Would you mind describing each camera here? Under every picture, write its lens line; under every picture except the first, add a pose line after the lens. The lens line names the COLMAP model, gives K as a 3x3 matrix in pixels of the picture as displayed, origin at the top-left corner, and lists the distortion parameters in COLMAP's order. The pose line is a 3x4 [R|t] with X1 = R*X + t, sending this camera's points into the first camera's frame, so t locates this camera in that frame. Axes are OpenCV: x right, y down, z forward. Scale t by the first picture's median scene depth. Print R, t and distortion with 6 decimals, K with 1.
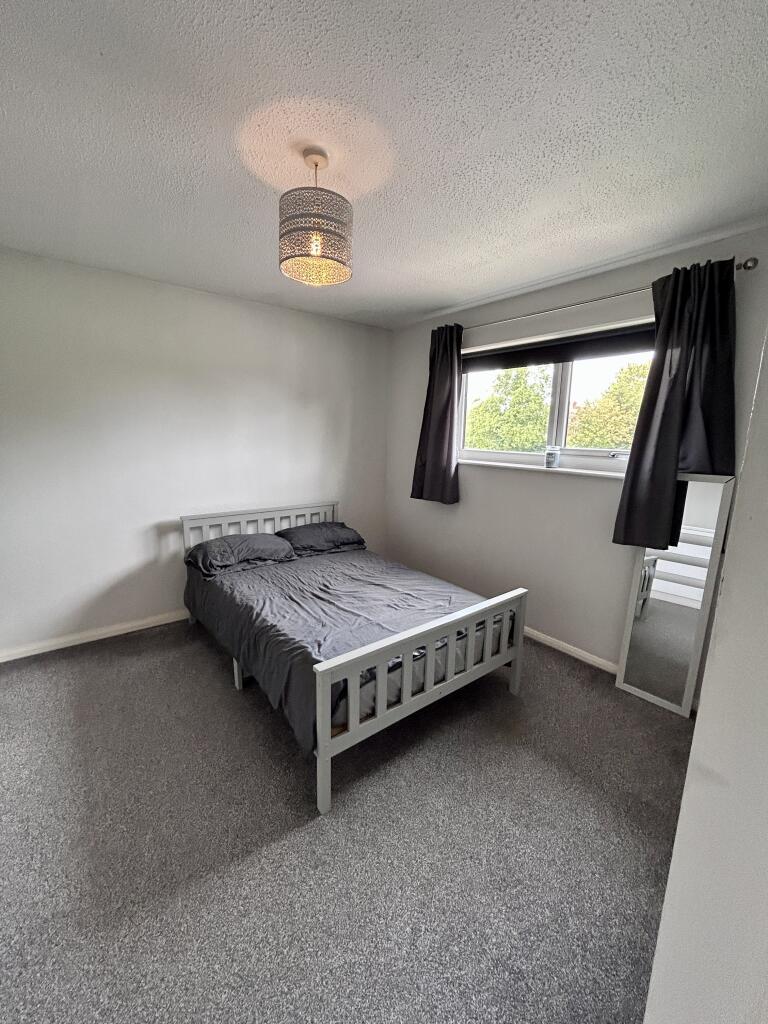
lens RADIAL K [[414.5, 0, 384.0], [0, 414.5, 512.0], [0, 0, 1]] dist [-0.007460, 0.000081]
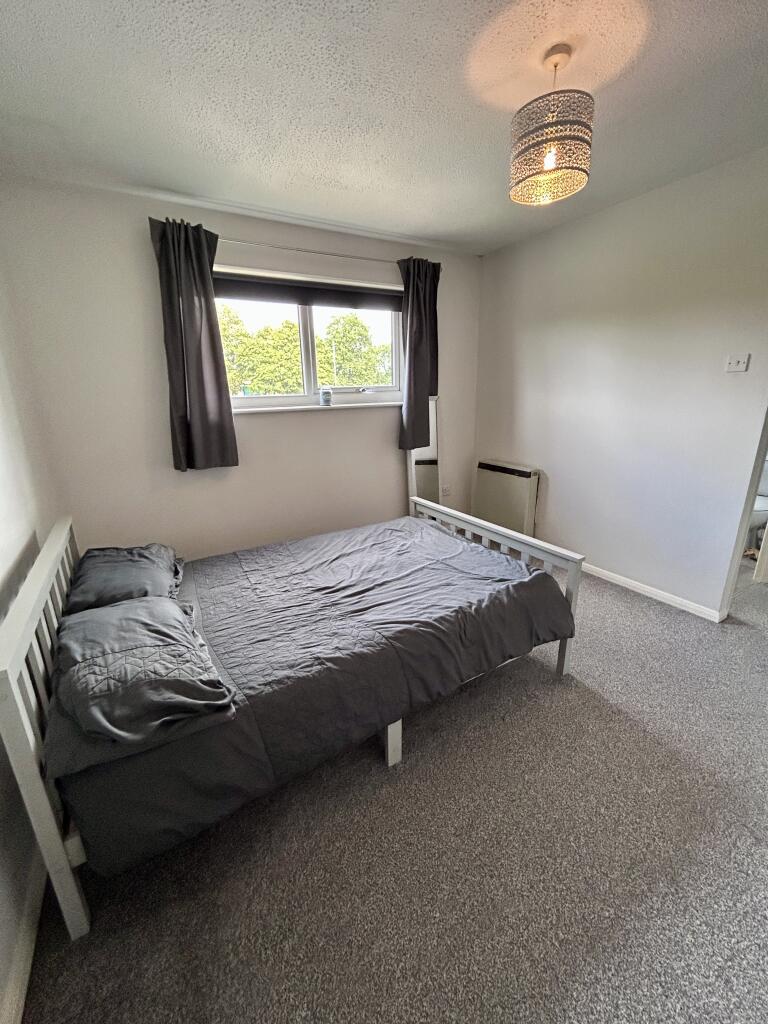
lens RADIAL K [[419.0, 0, 384.0], [0, 419.0, 512.0], [0, 0, 1]] dist [-0.006756, 0.005817]
pose [[0.125914, -0.309106, 0.942655, -0.821785], [0.215907, 0.935979, 0.278078, -0.134846], [-0.968261, 0.168512, 0.184591, 0.784769]]
